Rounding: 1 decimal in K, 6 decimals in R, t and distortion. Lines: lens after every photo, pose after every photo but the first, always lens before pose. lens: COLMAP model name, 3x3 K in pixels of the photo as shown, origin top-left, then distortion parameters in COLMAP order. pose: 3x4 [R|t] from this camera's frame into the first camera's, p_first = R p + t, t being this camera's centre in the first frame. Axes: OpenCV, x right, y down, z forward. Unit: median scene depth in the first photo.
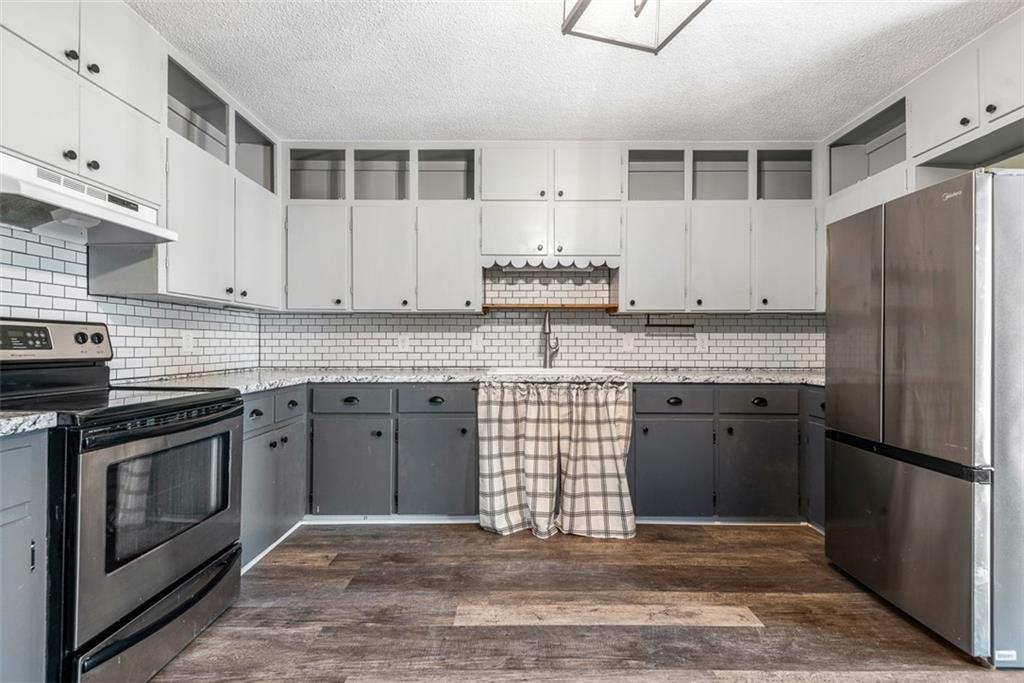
lens RADIAL K [[479.8, 0, 501.2], [0, 479.8, 344.7], [0, 0, 1]] dist [0.012681, -0.003361]
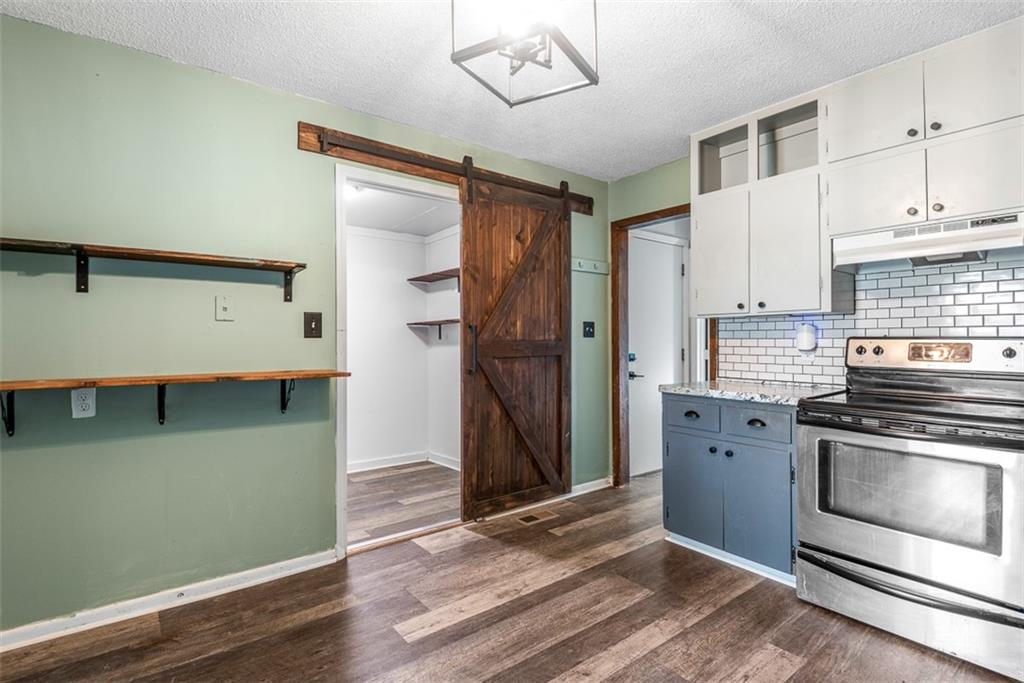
lens RADIAL K [[500.4, 0, 506.2], [0, 500.4, 338.1], [0, 0, 1]] dist [0.002566, -0.003779]
pose [[-0.790143, 0.004162, -0.612909, 0.660352], [0.007994, 0.999962, -0.003515, -0.049524], [0.612871, -0.007677, -0.790146, 1.170042]]
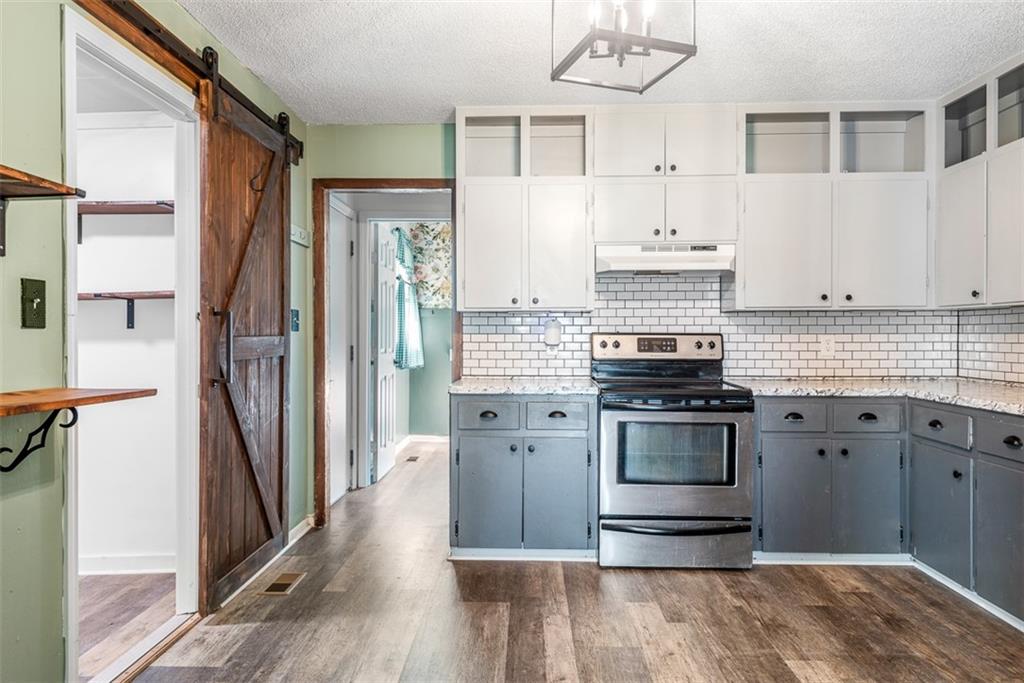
lens RADIAL K [[700.3, 0, 509.6], [0, 700.3, 342.2], [0, 0, 1]] dist [0.045254, -0.008796]
pose [[-0.026604, 0.015090, -0.999532, 1.227980], [0.002593, 0.999884, 0.015026, -0.053839], [0.999643, -0.002192, -0.026640, 0.482738]]
